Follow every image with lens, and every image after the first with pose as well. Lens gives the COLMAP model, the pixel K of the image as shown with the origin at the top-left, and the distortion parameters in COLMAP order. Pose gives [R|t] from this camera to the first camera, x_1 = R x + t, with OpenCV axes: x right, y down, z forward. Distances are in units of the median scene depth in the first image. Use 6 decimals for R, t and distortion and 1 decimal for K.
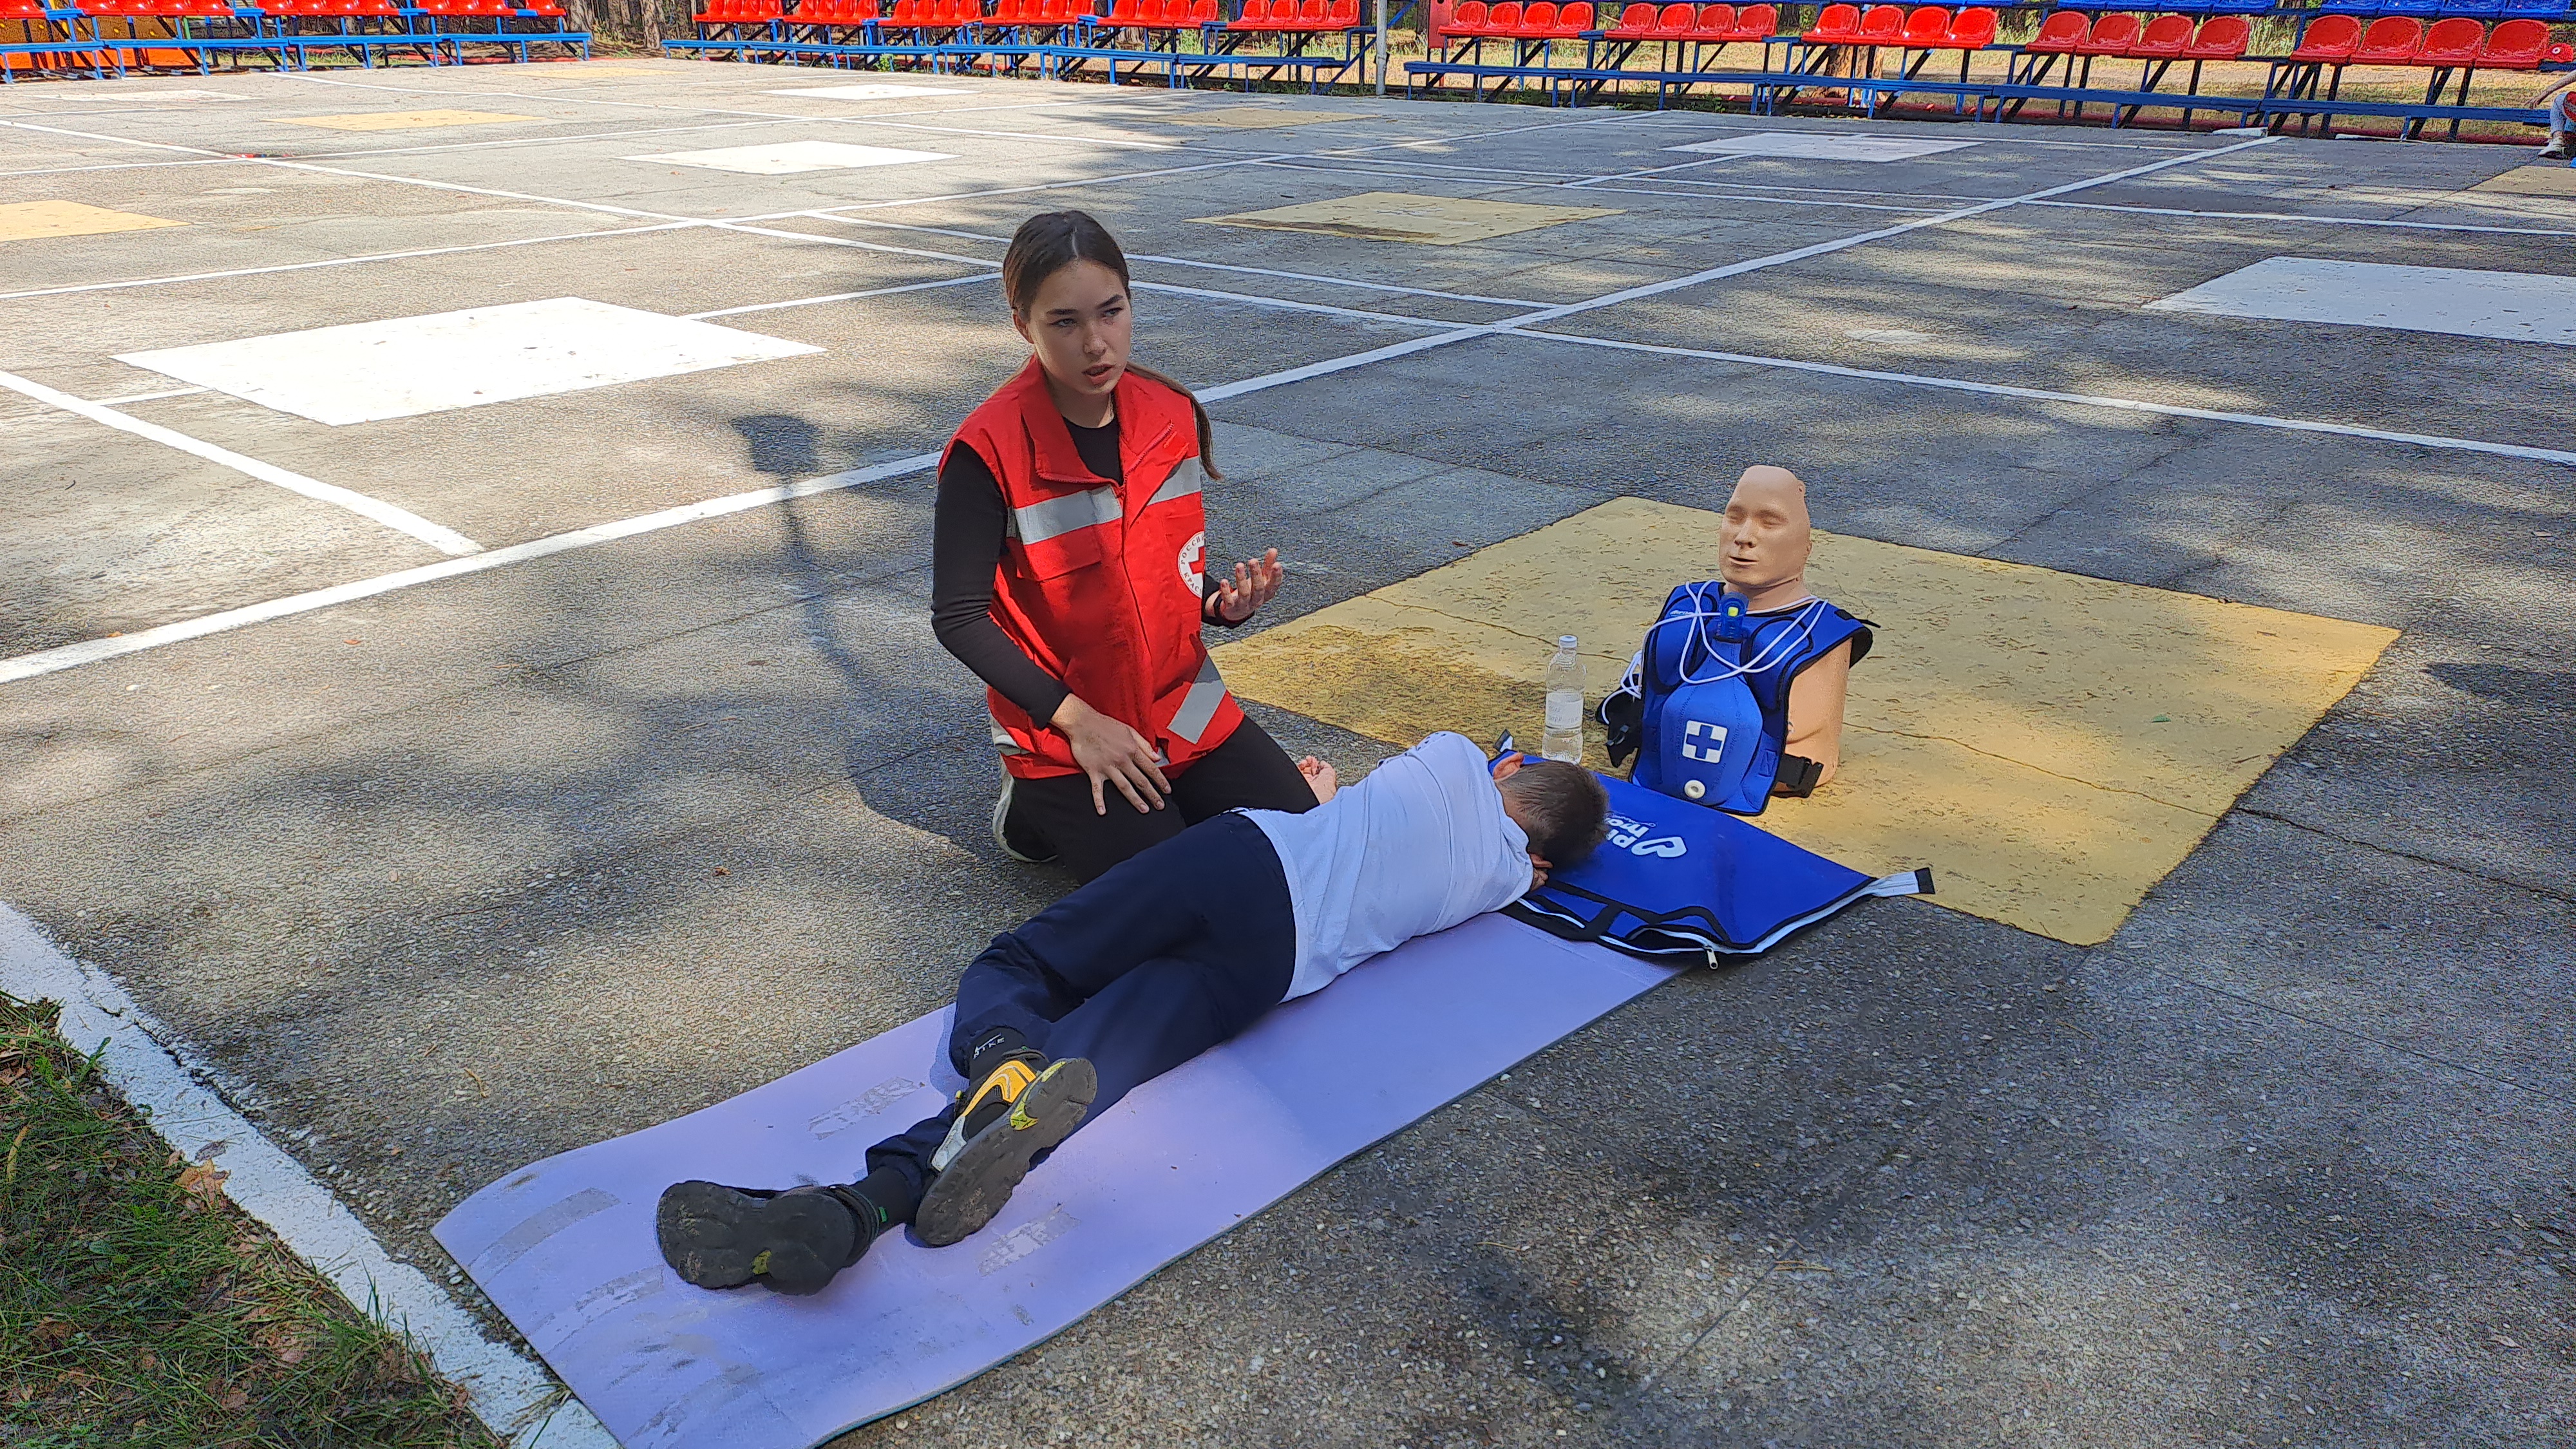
lens RADIAL K [[1857.7, 0, 1294.6], [0, 1857.7, 719.9], [0, 0, 1]] dist [0.053608, -0.003148]
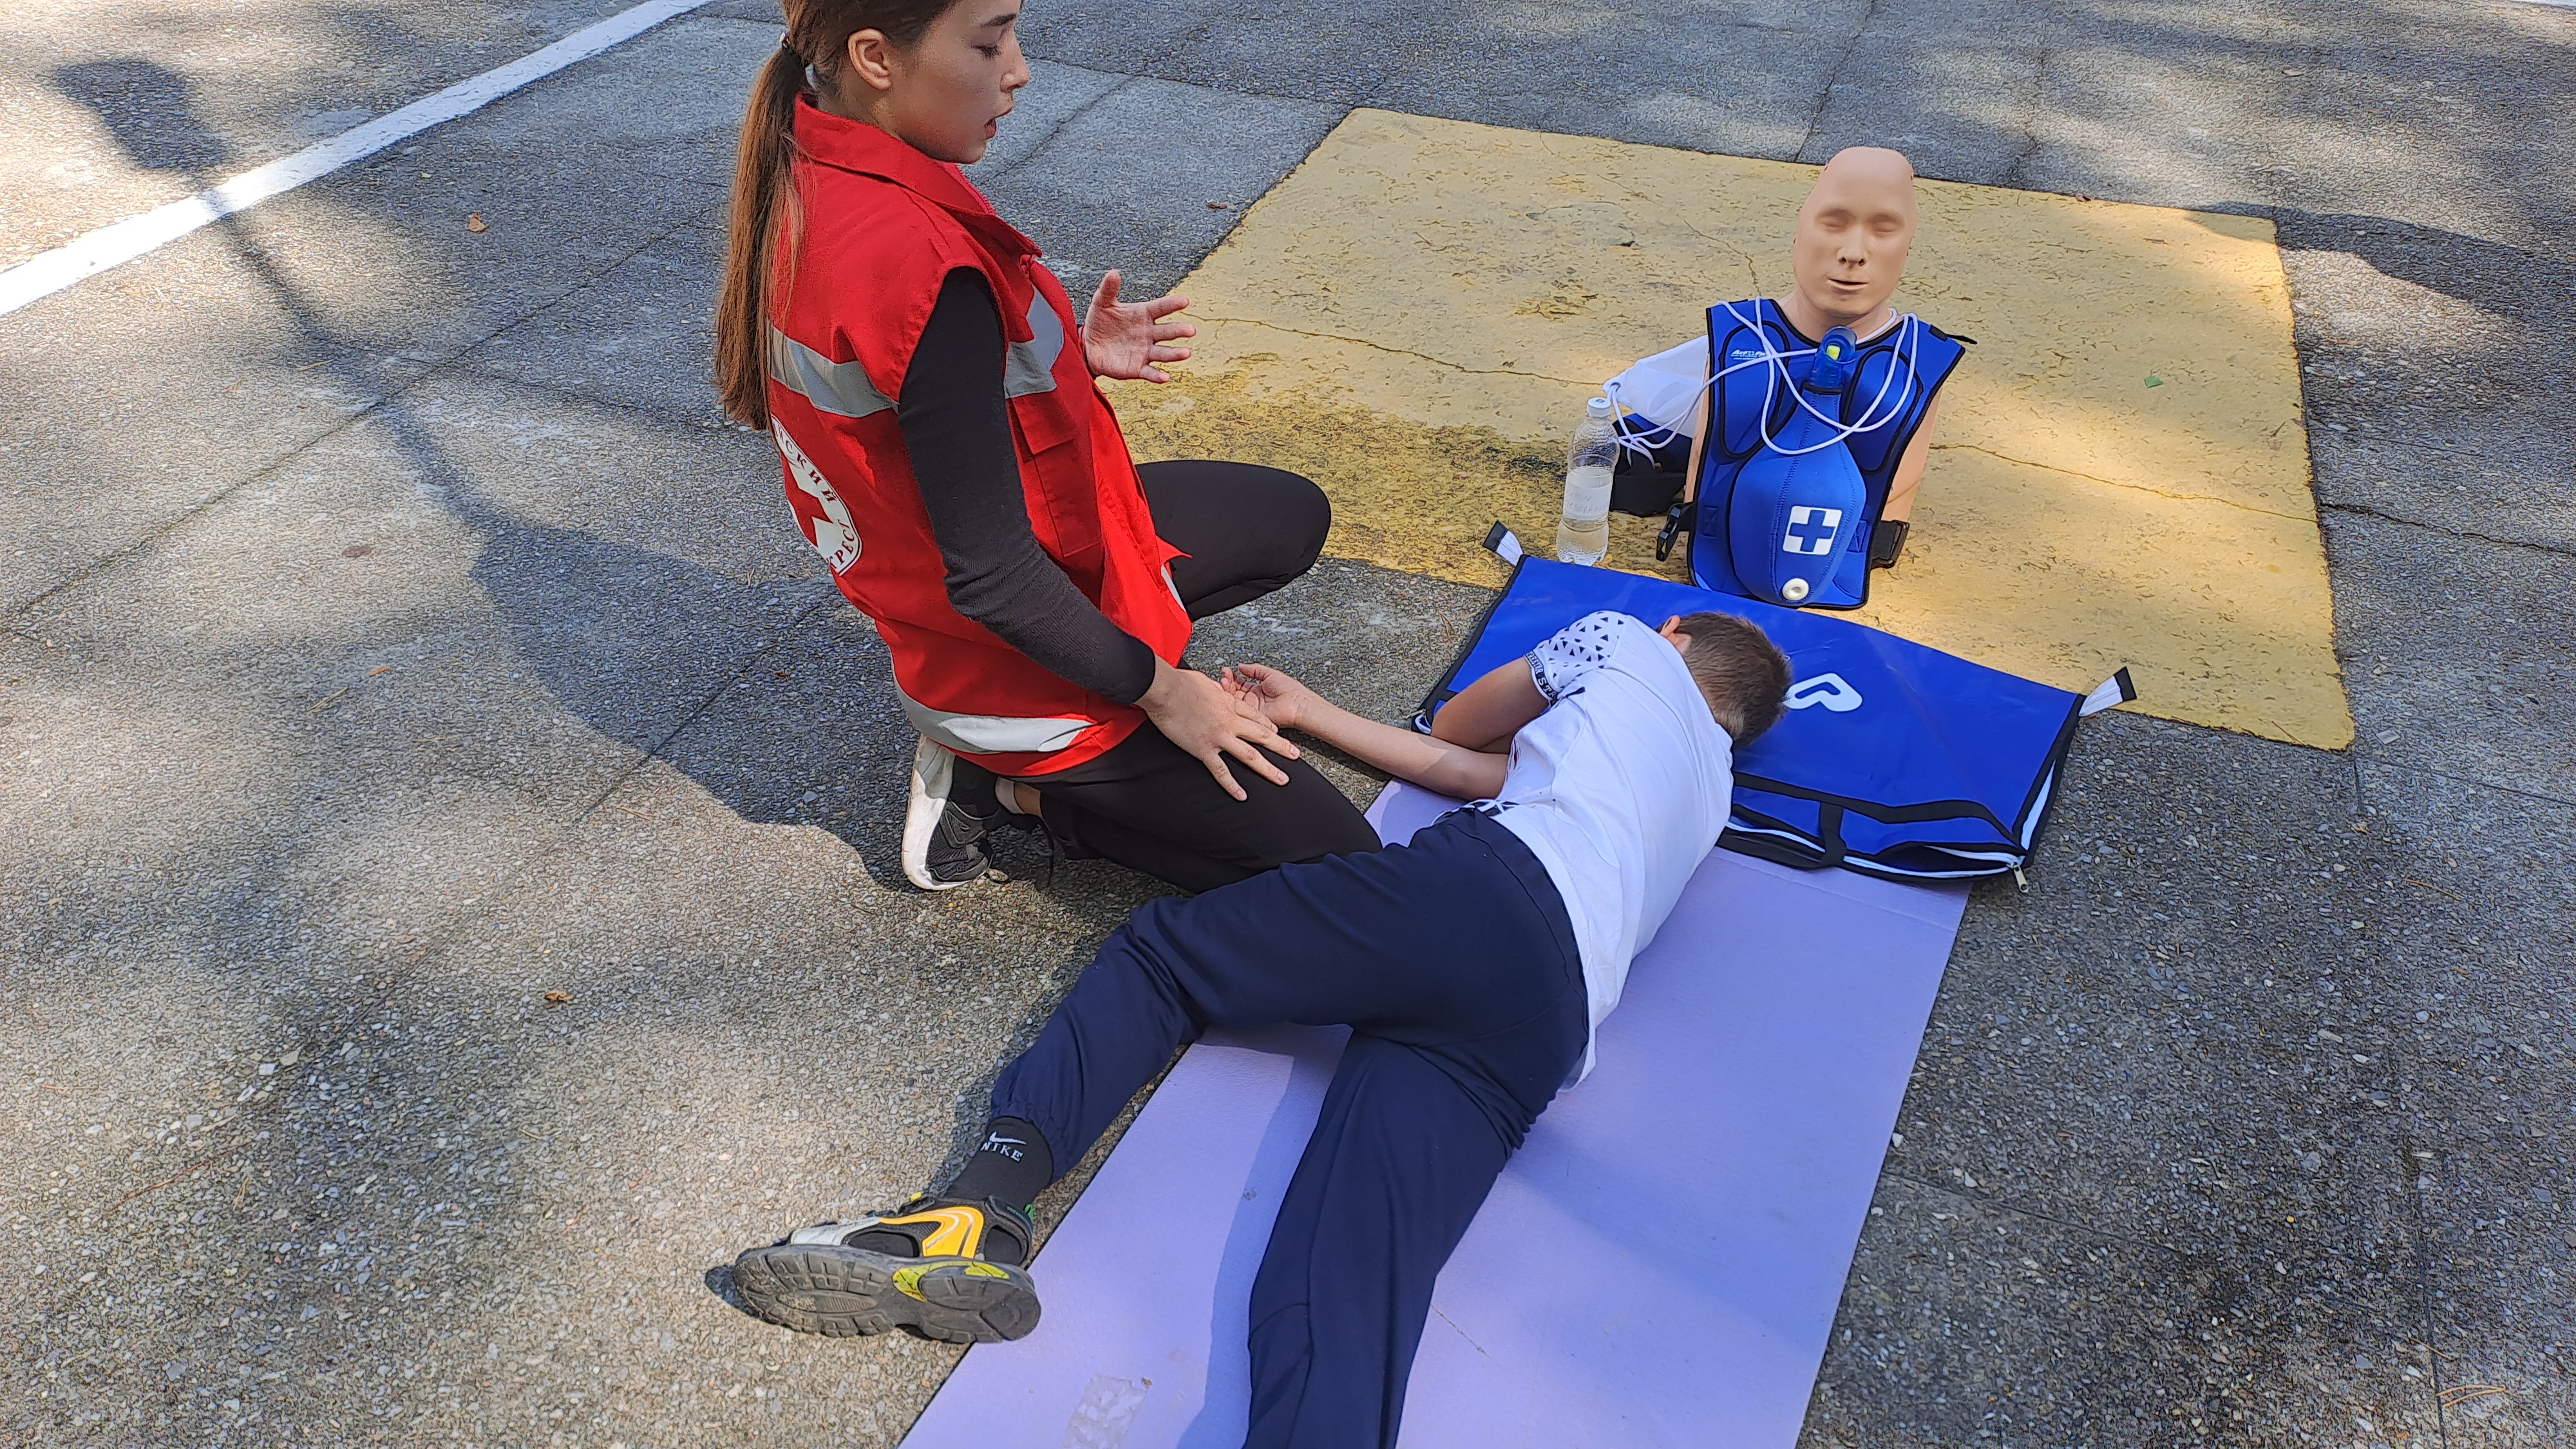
lens RADIAL K [[1857.7, 0, 1278.9], [0, 1857.7, 737.2], [0, 0, 1]] dist [0.053608, -0.003148]
pose [[0.940345, -0.182611, 0.287062, -0.227851], [0.101372, 0.955809, 0.275958, -0.142667], [-0.324769, -0.230396, 0.917302, 0.336848]]
